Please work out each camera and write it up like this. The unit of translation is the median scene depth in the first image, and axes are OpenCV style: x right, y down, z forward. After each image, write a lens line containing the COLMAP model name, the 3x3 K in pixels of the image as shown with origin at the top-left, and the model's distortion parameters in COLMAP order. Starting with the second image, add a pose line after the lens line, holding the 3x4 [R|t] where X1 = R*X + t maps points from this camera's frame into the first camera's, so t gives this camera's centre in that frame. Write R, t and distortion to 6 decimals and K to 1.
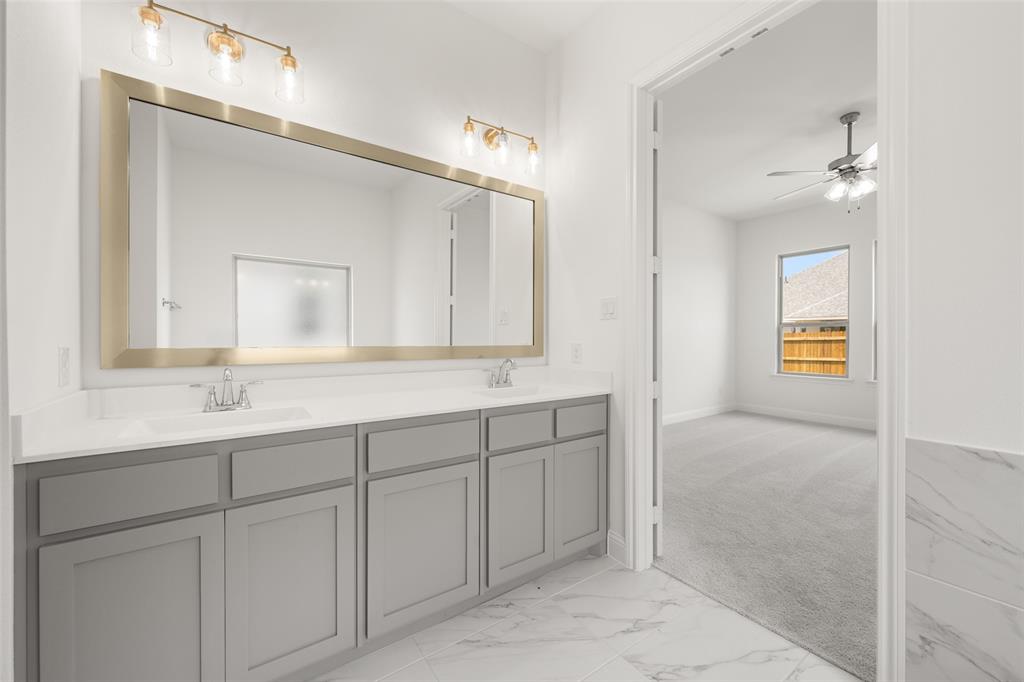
lens RADIAL K [[401.5, 0, 511.5], [0, 401.5, 339.8], [0, 0, 1]] dist [0.001661, -0.000078]
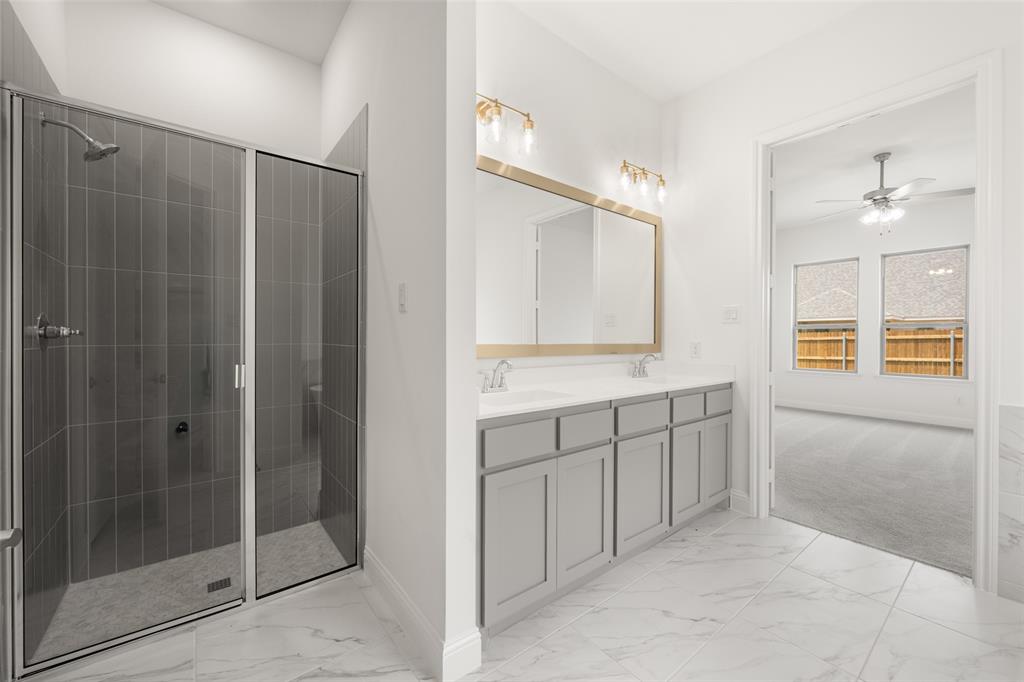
lens RADIAL K [[401.5, 0, 511.1], [0, 401.5, 339.3], [0, 0, 1]] dist [0.001661, -0.000078]
pose [[0.998454, 0.002984, 0.055512, -0.501738], [-0.003022, 0.999995, 0.000602, 0.001221], [-0.055510, -0.000768, 0.998458, -0.219850]]
